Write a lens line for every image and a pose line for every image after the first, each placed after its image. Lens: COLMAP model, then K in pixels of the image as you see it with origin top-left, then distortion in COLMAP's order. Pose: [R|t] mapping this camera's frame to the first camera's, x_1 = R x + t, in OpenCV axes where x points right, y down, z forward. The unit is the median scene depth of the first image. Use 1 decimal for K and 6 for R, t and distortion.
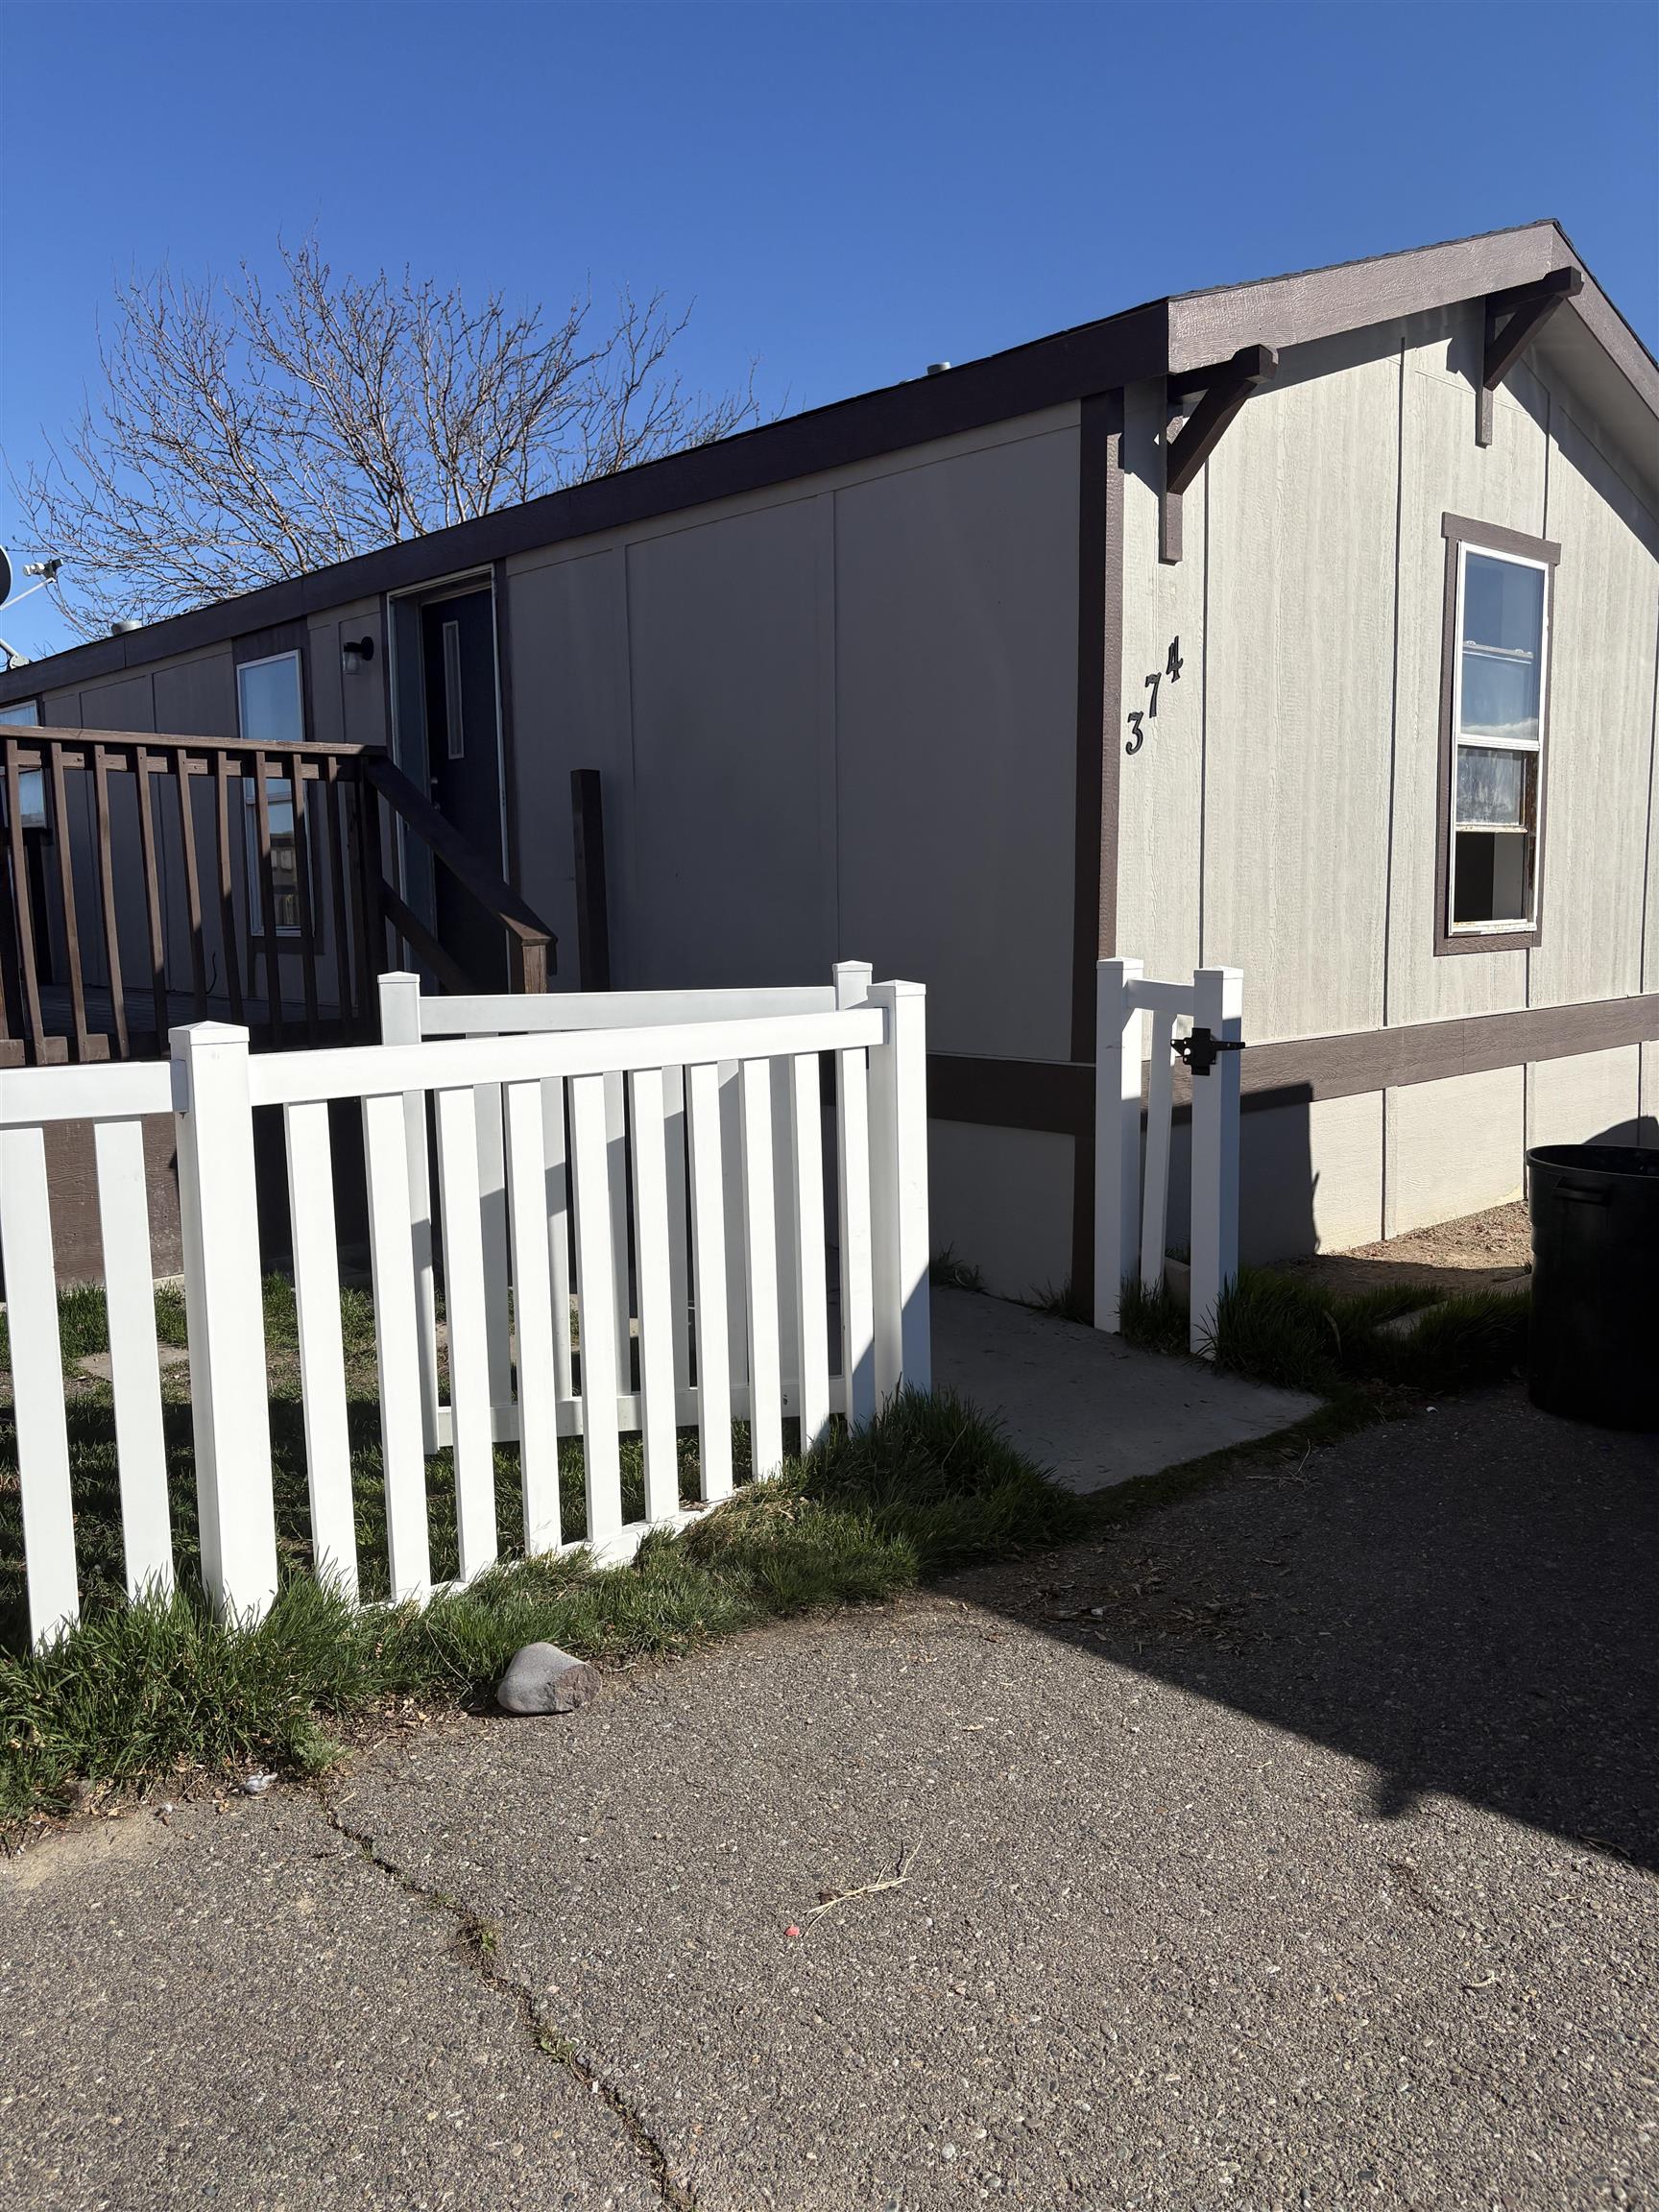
lens RADIAL K [[1678.1, 0, 828.3], [0, 1678.1, 1093.1], [0, 0, 1]] dist [0.042790, -0.066050]
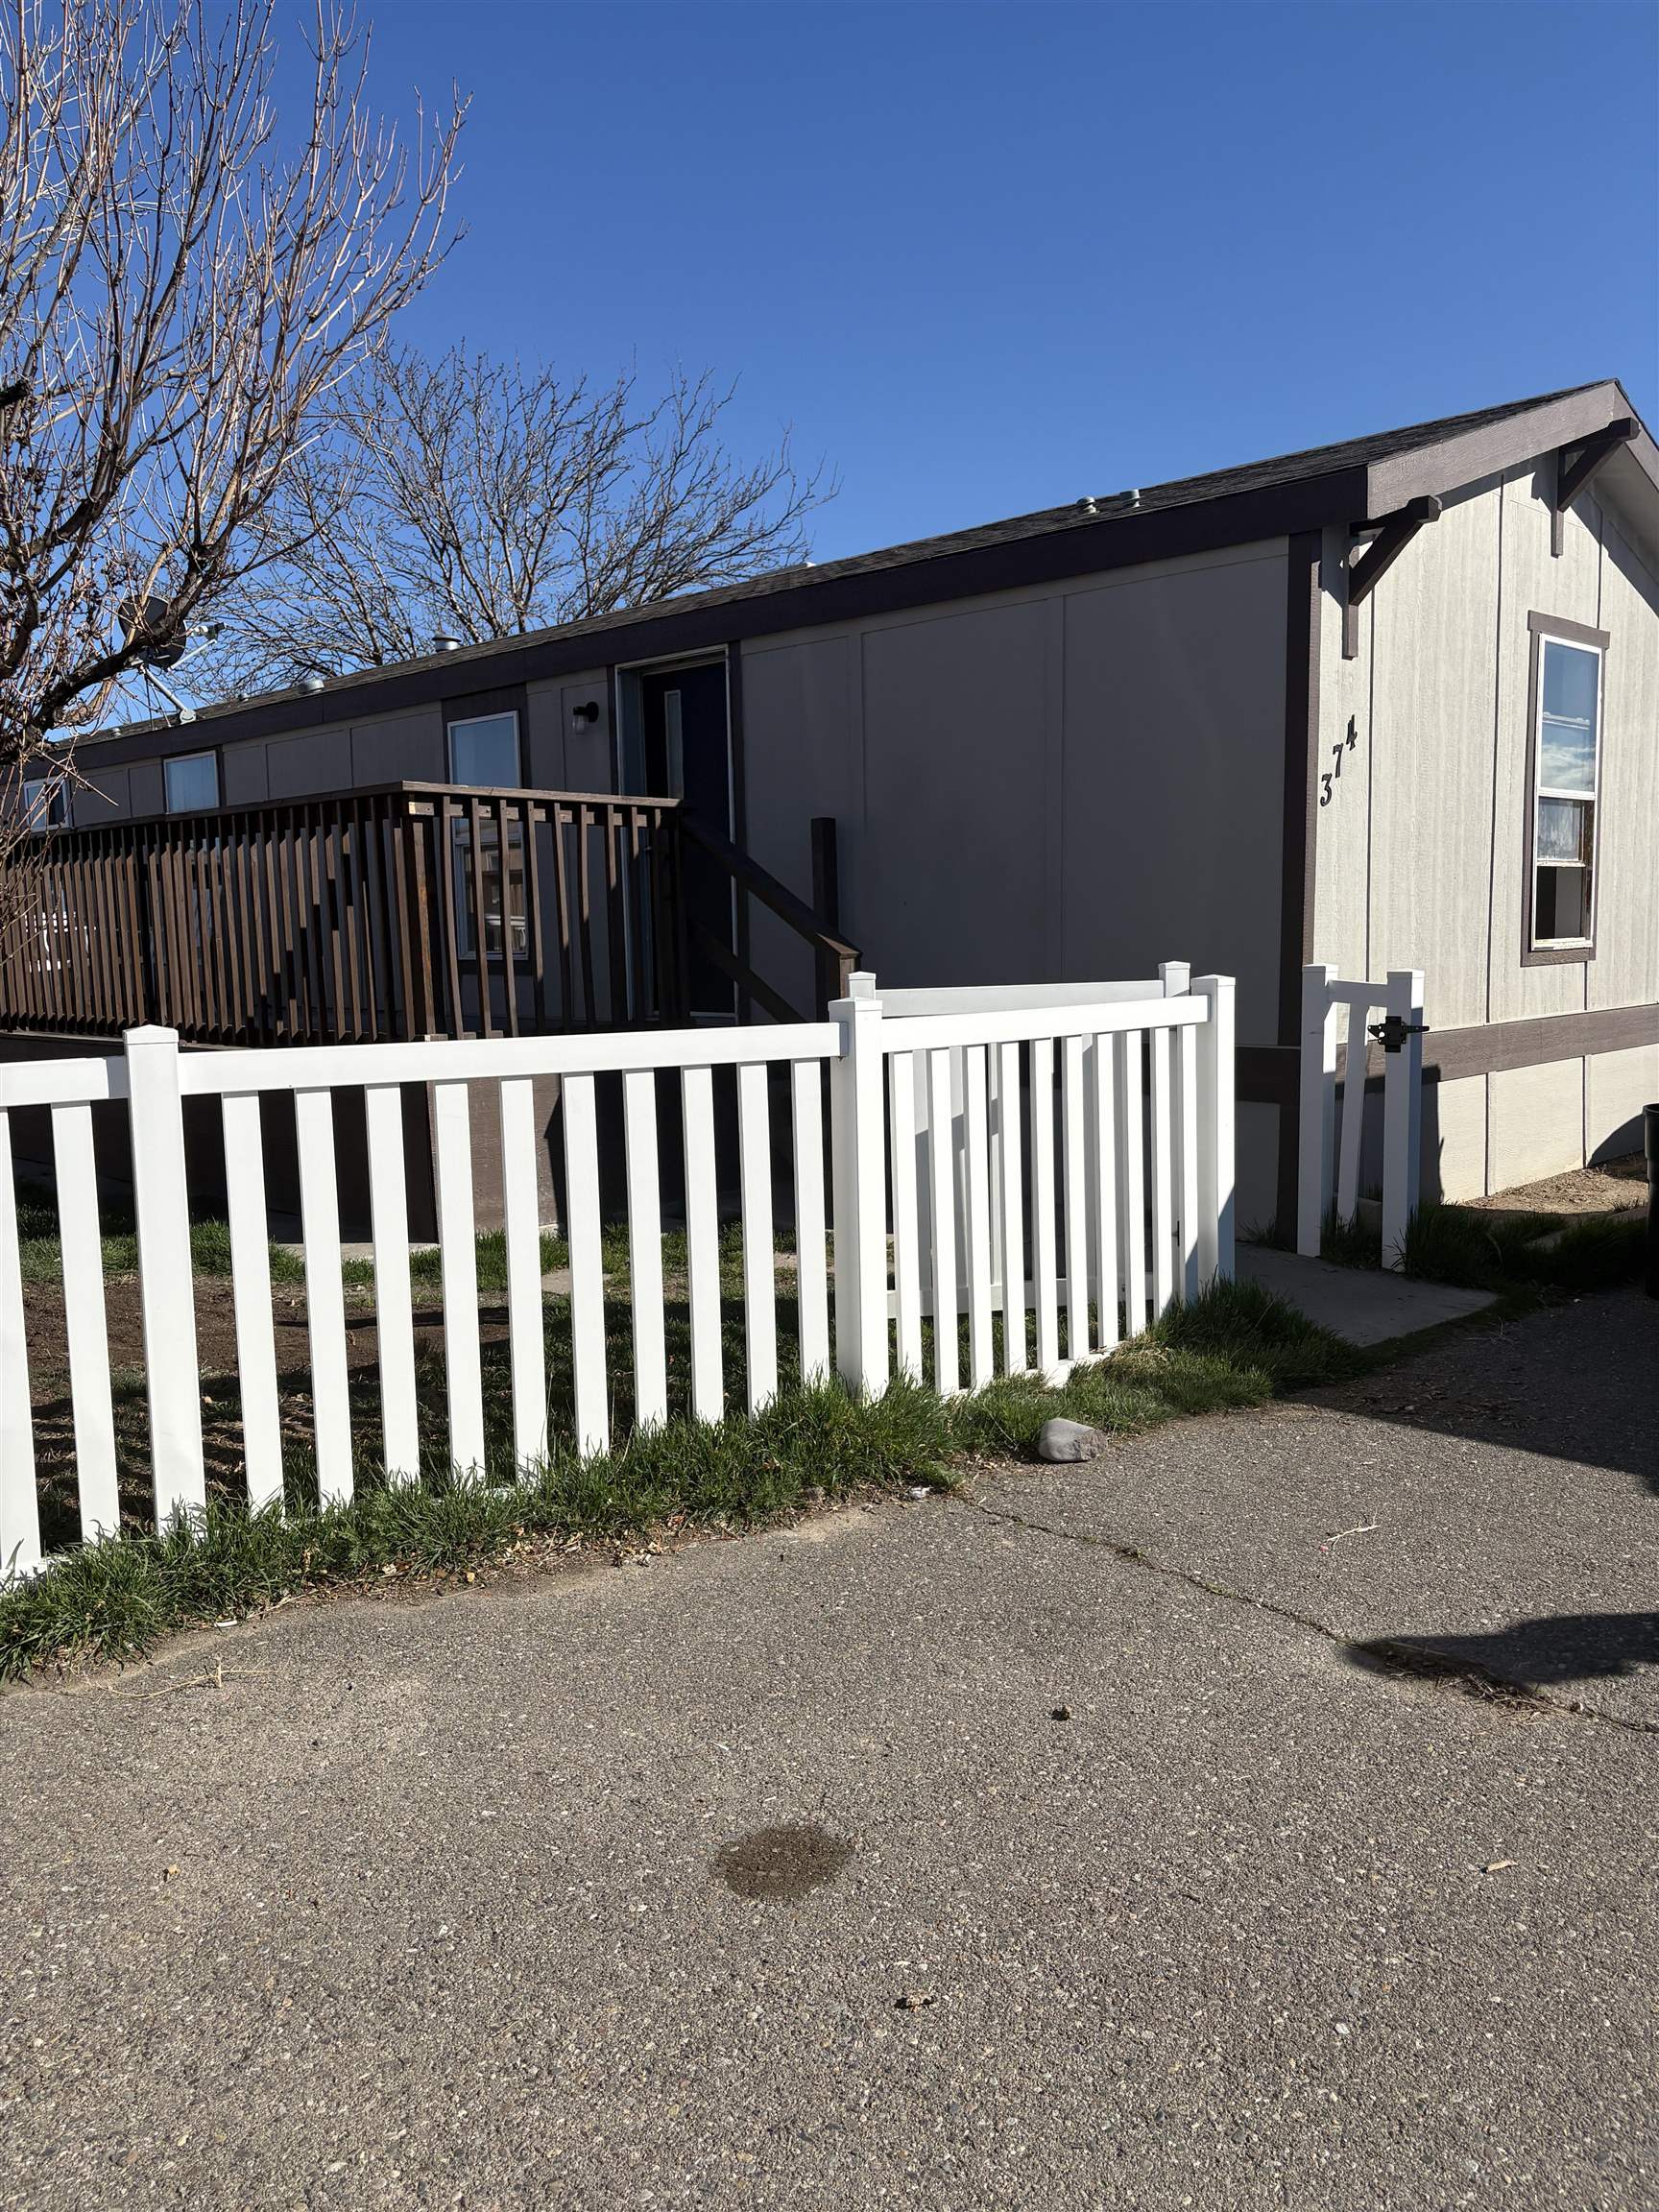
lens RADIAL K [[1667.6, 0, 829.5], [0, 1667.6, 1106.0], [0, 0, 1]] dist [0.046329, -0.076590]
pose [[0.999264, -0.006420, 0.037821, -0.247879], [0.006864, 0.999909, -0.011623, 0.040401], [-0.037743, 0.011874, 0.999217, -0.264725]]
